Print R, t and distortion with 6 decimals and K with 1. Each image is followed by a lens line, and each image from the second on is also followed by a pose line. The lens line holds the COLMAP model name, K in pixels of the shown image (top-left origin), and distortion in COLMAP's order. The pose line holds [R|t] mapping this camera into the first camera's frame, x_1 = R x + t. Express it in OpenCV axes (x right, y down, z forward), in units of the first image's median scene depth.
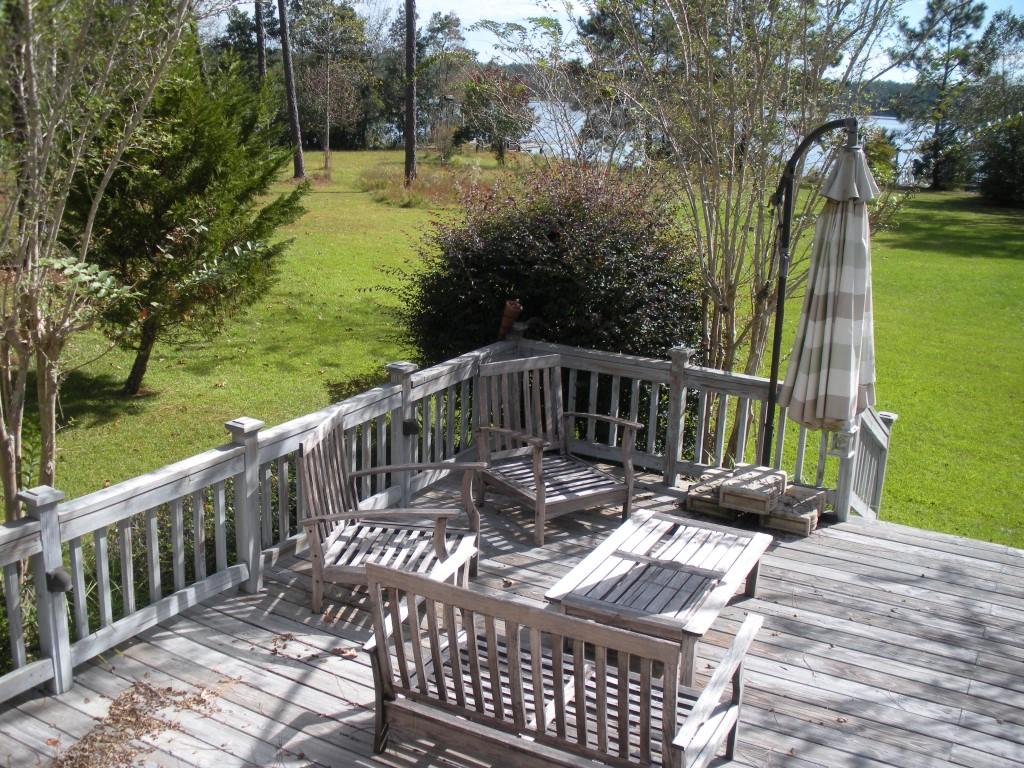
lens RADIAL K [[1096.3, 0, 512.0], [0, 1096.3, 384.0], [0, 0, 1]] dist [-0.365836, 0.534609]
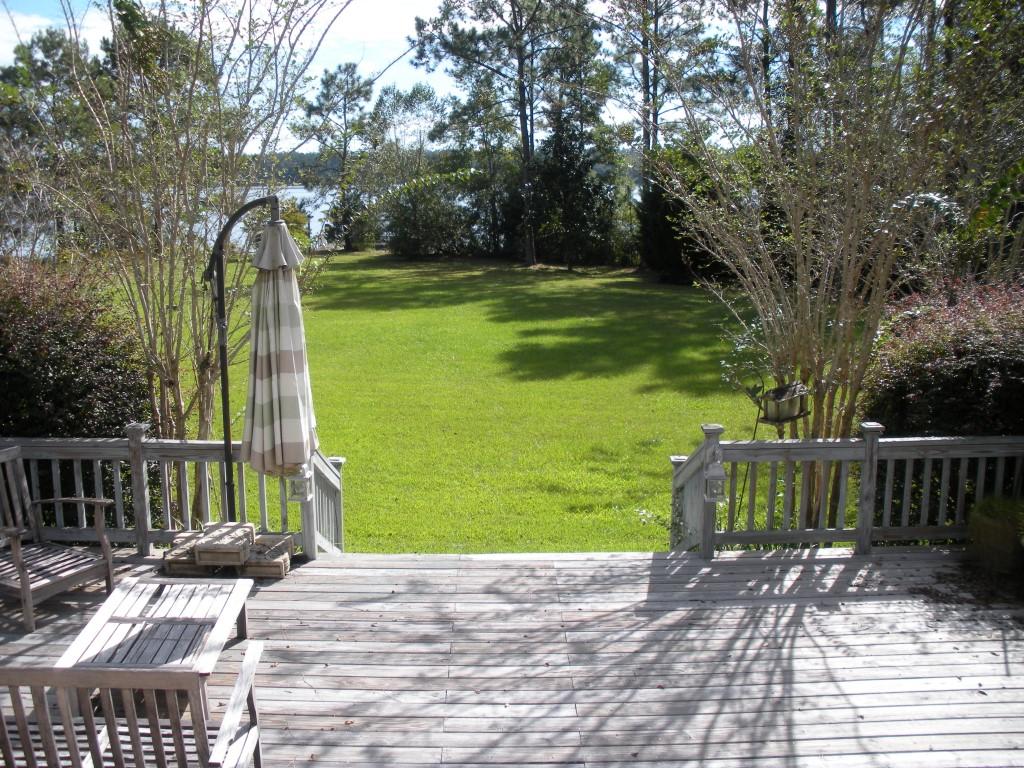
lens RADIAL K [[1089.6, 0, 512.0], [0, 1089.6, 384.0], [0, 0, 1]] dist [-0.268606, 0.311477]
pose [[0.860649, -0.117742, 0.495399, -0.035873], [0.152059, 0.987935, -0.029366, 0.014422], [-0.485965, 0.100604, 0.868169, -0.075815]]
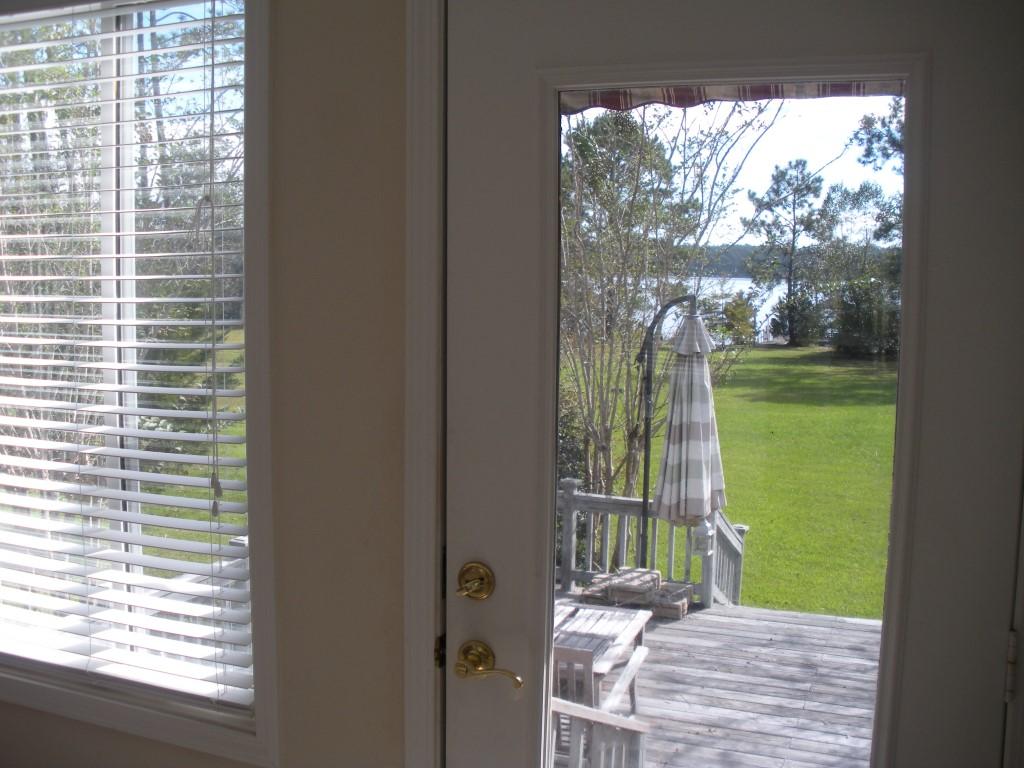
lens RADIAL K [[1108.8, 0, 480.8], [0, 1108.8, 422.2], [0, 0, 1]] dist [-0.377061, 0.598788]
pose [[0.995170, -0.035368, 0.091572, -0.063434], [0.046531, 0.991341, -0.122796, 0.055017], [-0.086436, 0.126464, 0.988198, -0.265015]]
